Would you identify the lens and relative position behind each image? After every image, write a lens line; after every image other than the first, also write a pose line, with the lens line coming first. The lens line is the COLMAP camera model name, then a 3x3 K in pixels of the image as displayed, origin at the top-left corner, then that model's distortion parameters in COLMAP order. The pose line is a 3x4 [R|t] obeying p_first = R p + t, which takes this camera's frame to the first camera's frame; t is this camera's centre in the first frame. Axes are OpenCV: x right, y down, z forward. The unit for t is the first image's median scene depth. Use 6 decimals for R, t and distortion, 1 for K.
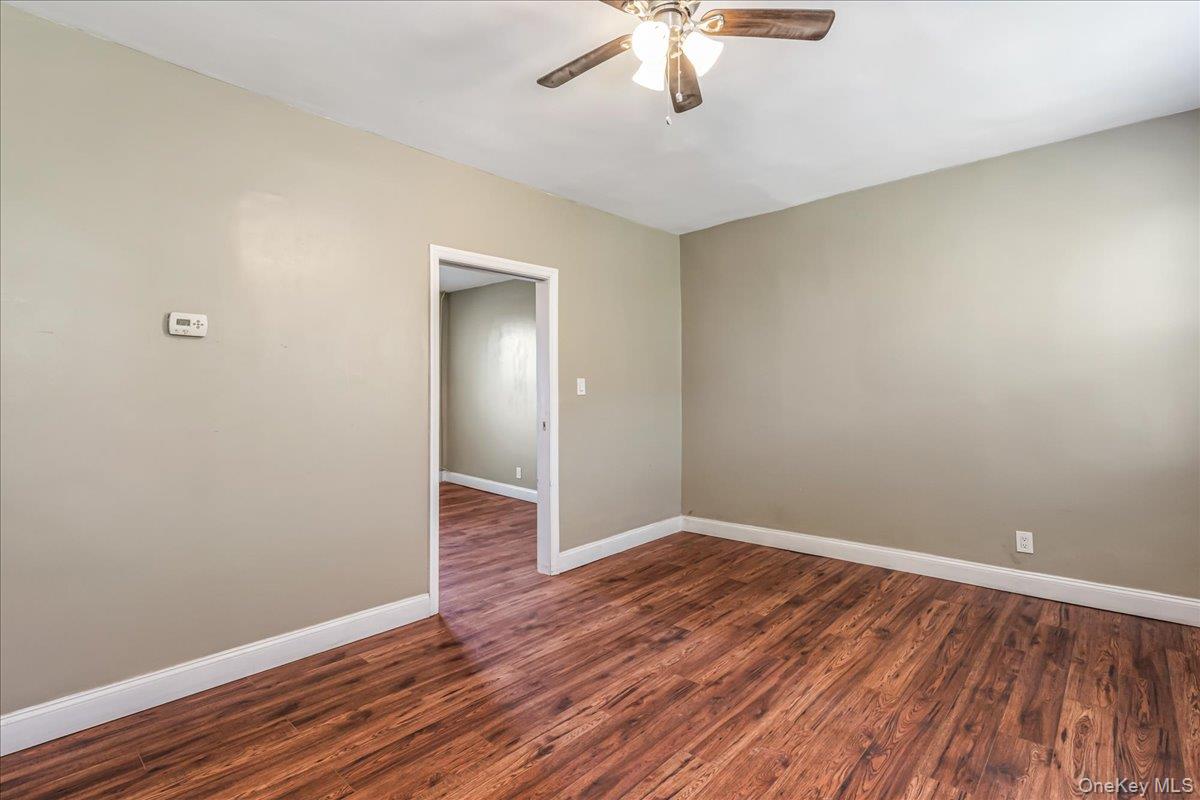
lens RADIAL K [[548.5, 0, 604.7], [0, 548.5, 400.0], [0, 0, 1]] dist [0.019762, -0.002266]
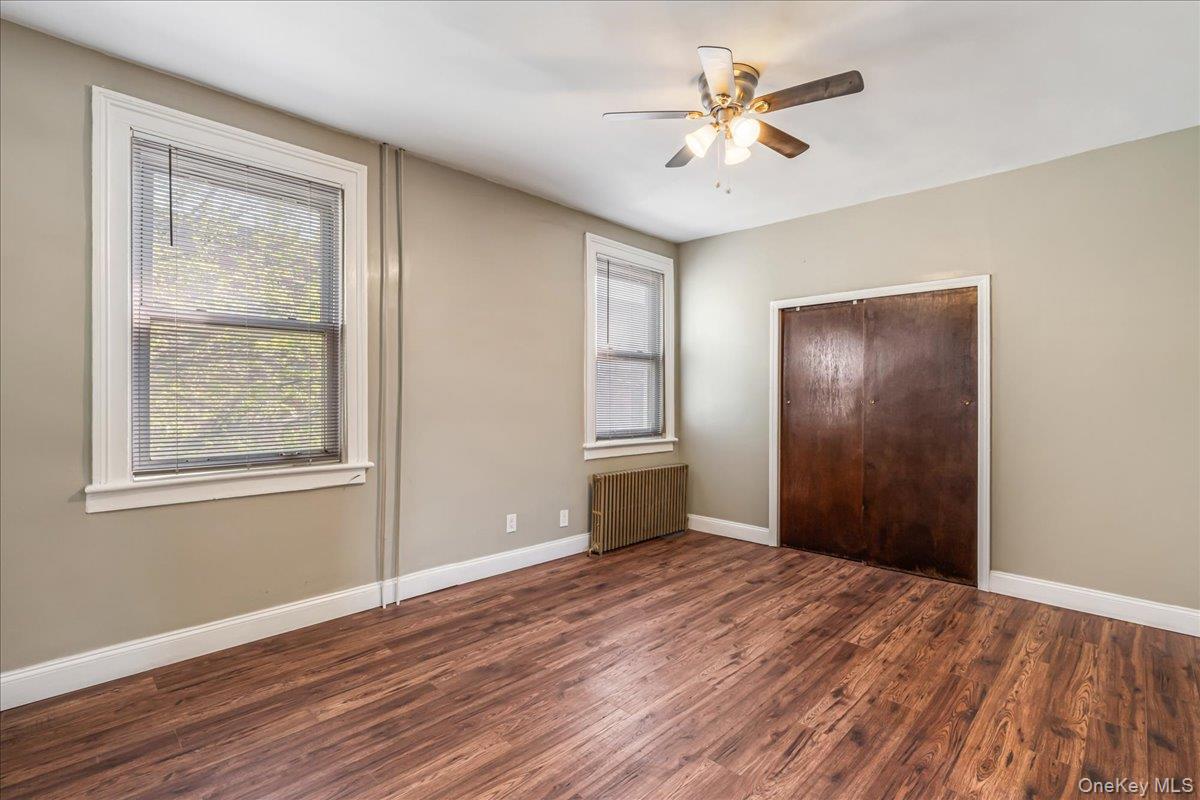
lens RADIAL K [[548.5, 0, 598.4], [0, 548.5, 397.9], [0, 0, 1]] dist [0.019762, -0.002266]
pose [[-0.999437, 0.001179, 0.033526, 0.337605], [0.001676, 0.999889, 0.014791, -0.027593], [-0.033505, 0.014839, -0.999328, 2.001170]]
